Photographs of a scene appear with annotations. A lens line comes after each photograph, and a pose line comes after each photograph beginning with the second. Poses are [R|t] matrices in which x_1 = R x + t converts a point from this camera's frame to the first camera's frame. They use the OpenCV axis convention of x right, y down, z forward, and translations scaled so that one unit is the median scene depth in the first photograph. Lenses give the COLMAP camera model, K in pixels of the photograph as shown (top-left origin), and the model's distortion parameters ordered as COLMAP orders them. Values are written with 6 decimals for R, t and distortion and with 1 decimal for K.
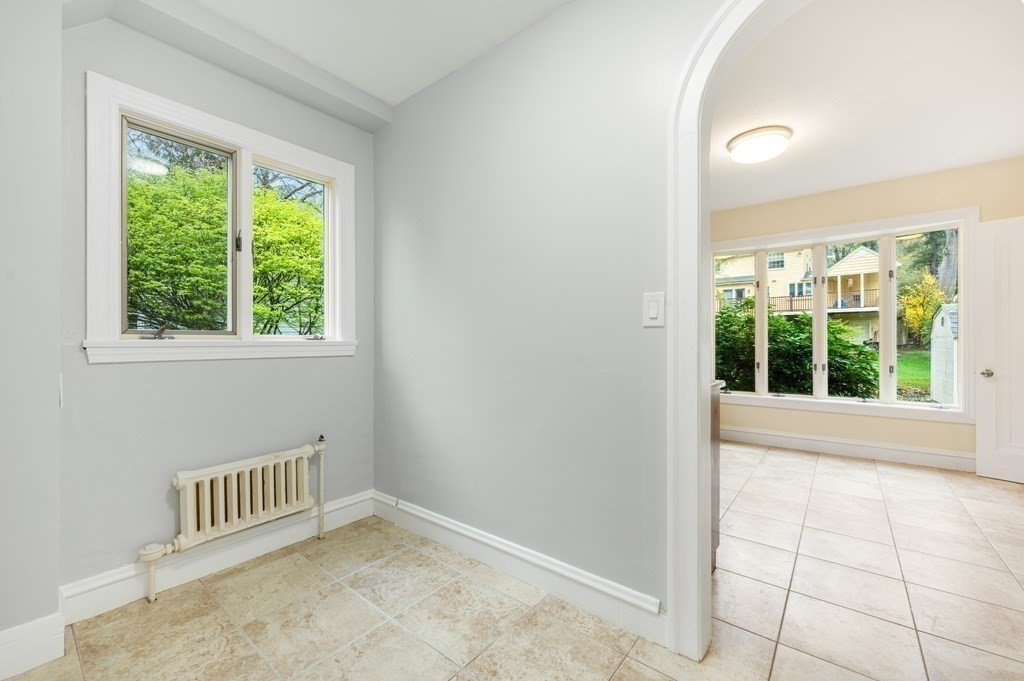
lens RADIAL K [[413.3, 0, 508.6], [0, 413.3, 341.3], [0, 0, 1]] dist [-0.000843, 0.000094]
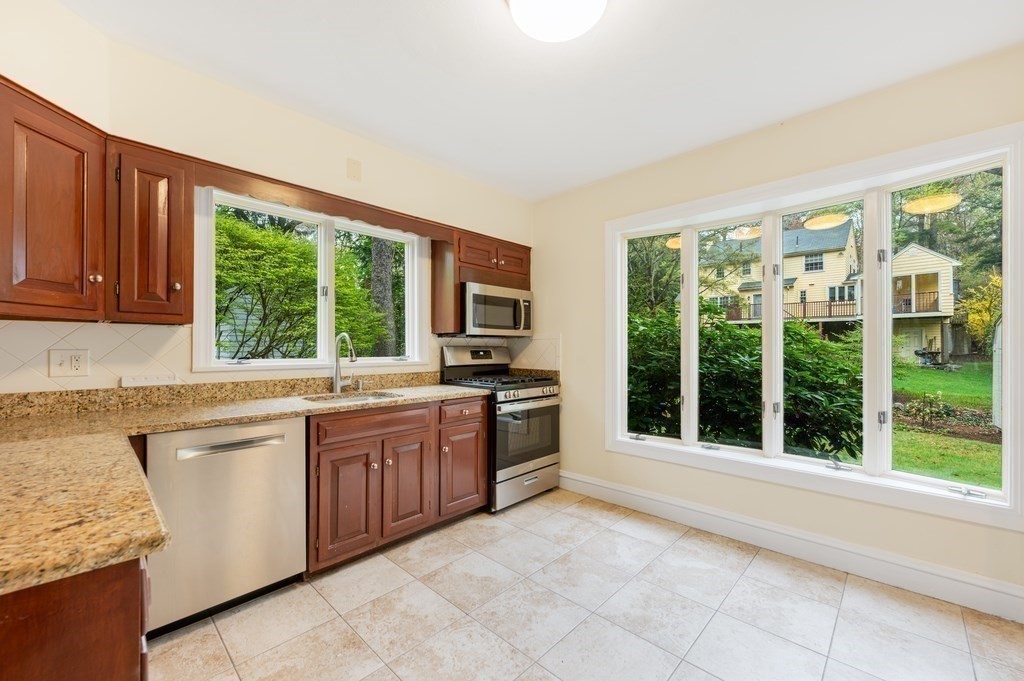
lens RADIAL K [[413.3, 0, 509.9], [0, 413.3, 344.9], [0, 0, 1]] dist [-0.000843, 0.000094]
pose [[0.996955, -0.000847, -0.077973, 0.061408], [-0.000031, 0.999937, -0.011256, -0.003430], [0.077977, 0.011225, 0.996892, 0.051168]]
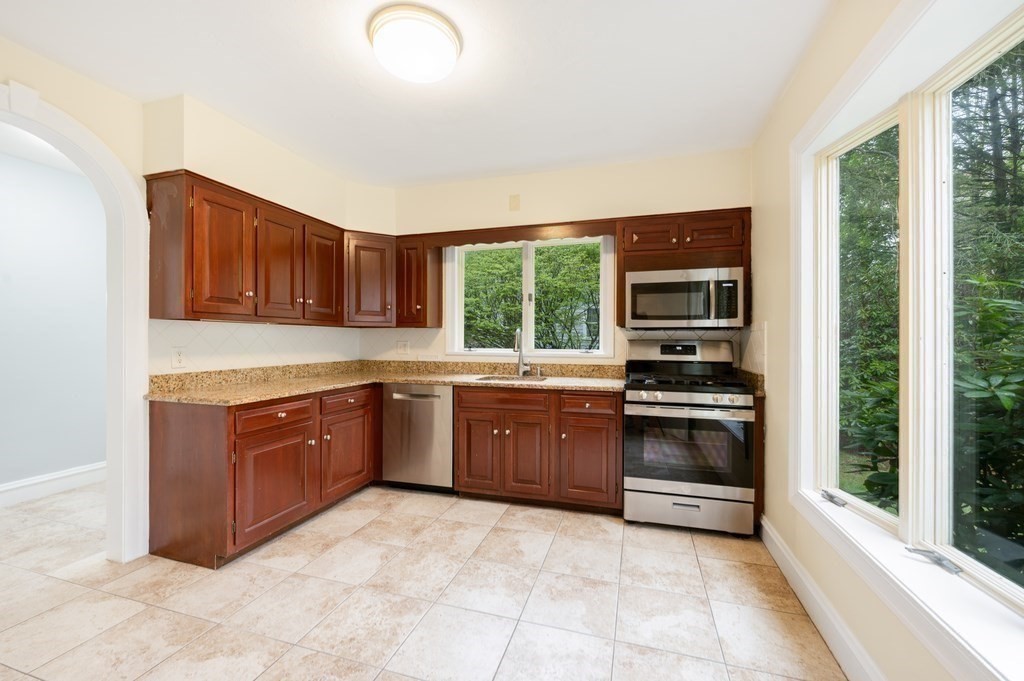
lens RADIAL K [[413.3, 0, 508.5], [0, 413.3, 334.7], [0, 0, 1]] dist [-0.000843, 0.000094]
pose [[0.367617, -0.014335, -0.929867, 0.128500], [-0.010015, 0.999762, -0.019372, -0.003289], [0.929923, 0.016434, 0.367386, 0.094045]]
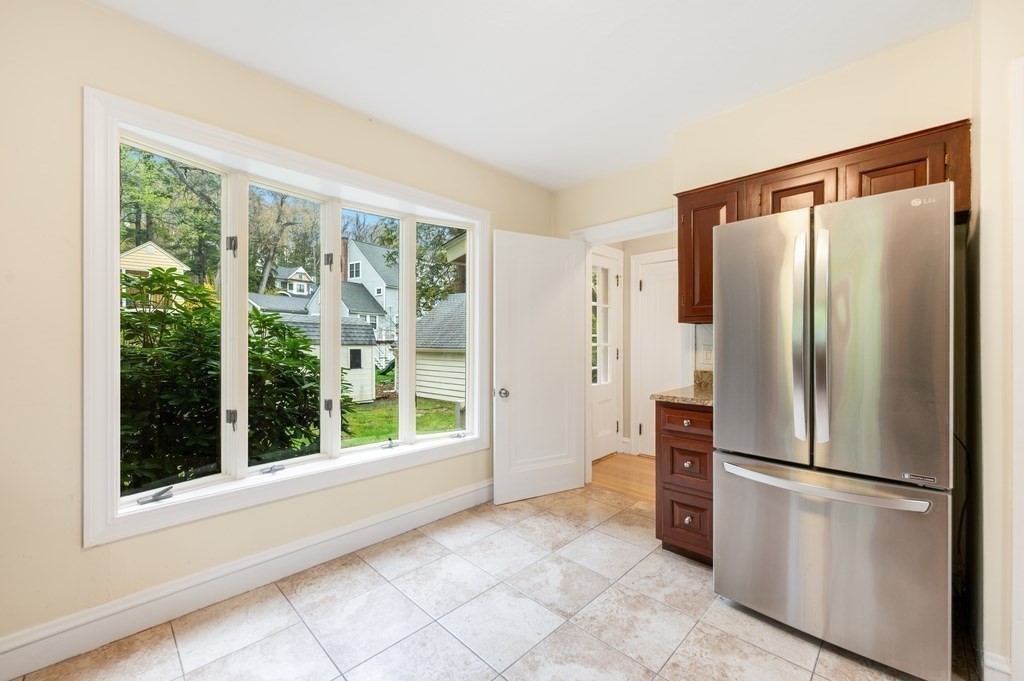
lens RADIAL K [[413.3, 0, 511.7], [0, 413.3, 339.9], [0, 0, 1]] dist [-0.000843, 0.000094]
pose [[0.085102, 0.003128, 0.996367, 0.027559], [0.007622, 0.999964, -0.003790, -0.003516], [-0.996343, 0.007916, 0.085075, 0.104002]]
